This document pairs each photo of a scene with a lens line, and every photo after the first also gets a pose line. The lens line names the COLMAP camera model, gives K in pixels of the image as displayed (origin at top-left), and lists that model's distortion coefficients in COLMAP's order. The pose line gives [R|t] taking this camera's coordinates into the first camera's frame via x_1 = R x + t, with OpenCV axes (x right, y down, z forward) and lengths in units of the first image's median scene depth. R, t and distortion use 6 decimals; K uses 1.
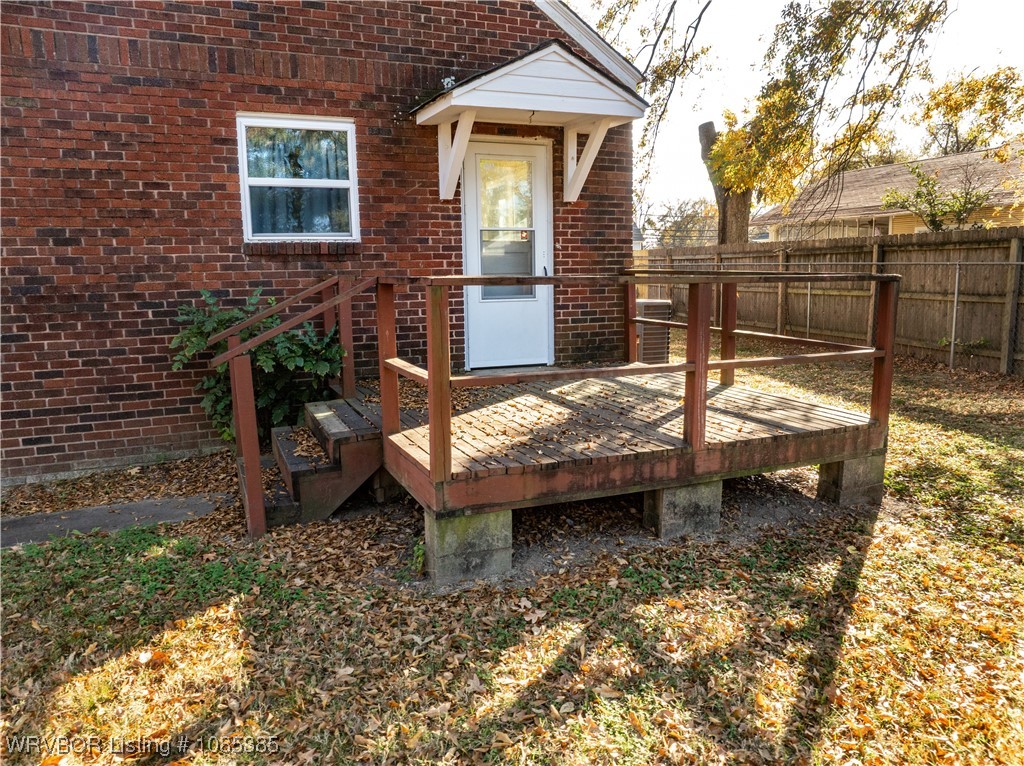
lens RADIAL K [[721.3, 0, 518.9], [0, 721.3, 385.5], [0, 0, 1]] dist [-0.038818, 0.003157]
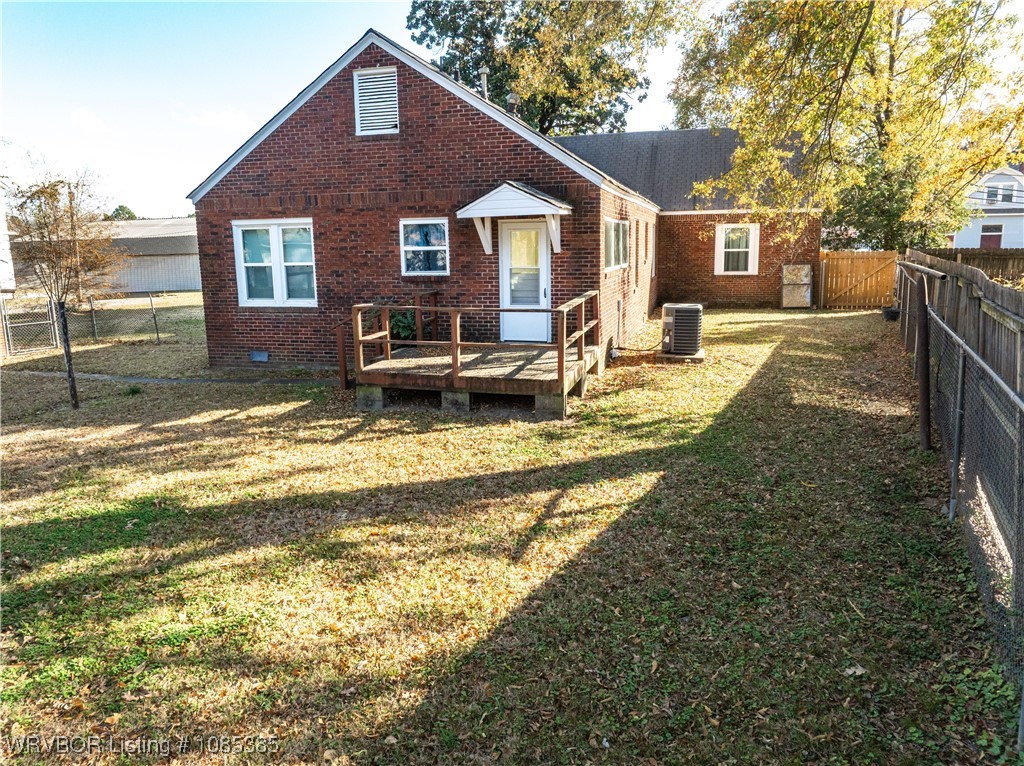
lens RADIAL K [[721.3, 0, 512.1], [0, 721.3, 385.8], [0, 0, 1]] dist [-0.038818, 0.003157]
pose [[0.774617, 0.123046, -0.620345, 1.349454], [-0.094975, 0.992399, 0.078249, -0.065860], [0.625258, -0.001696, 0.780416, -0.560434]]
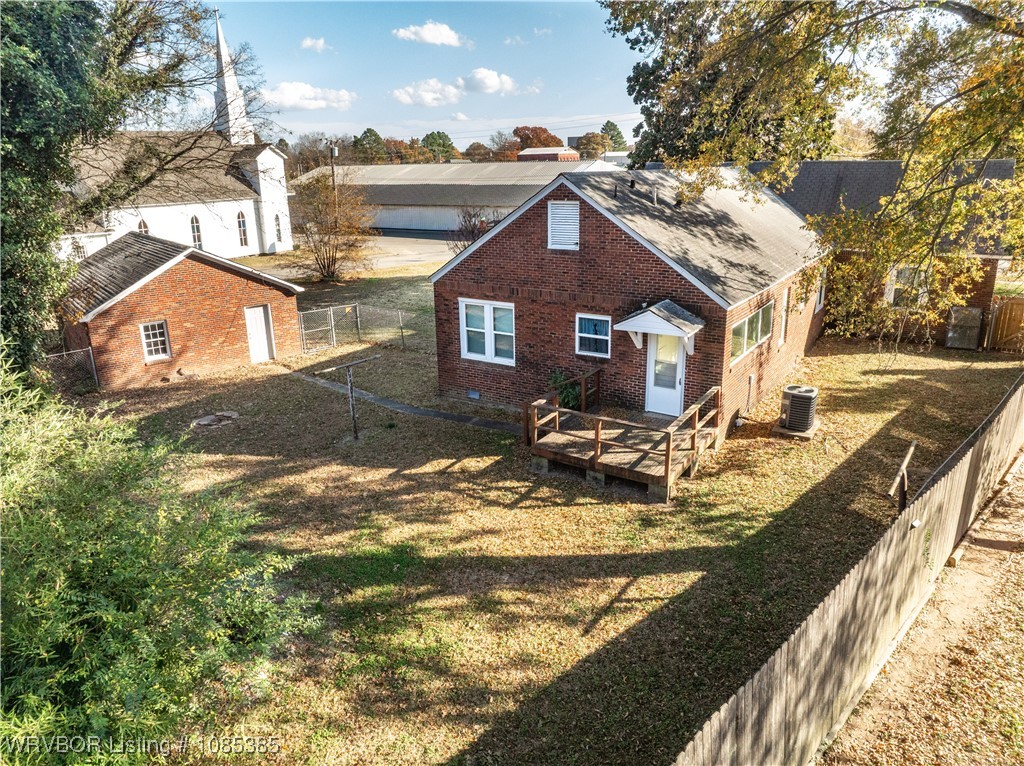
lens RADIAL K [[721.3, 0, 512.5], [0, 721.3, 380.1], [0, 0, 1]] dist [-0.038818, 0.003157]
pose [[0.550524, 0.245963, -0.797763, 1.945962], [-0.121358, 0.969039, 0.215023, -0.719453], [0.825951, -0.021560, 0.563329, -0.949355]]
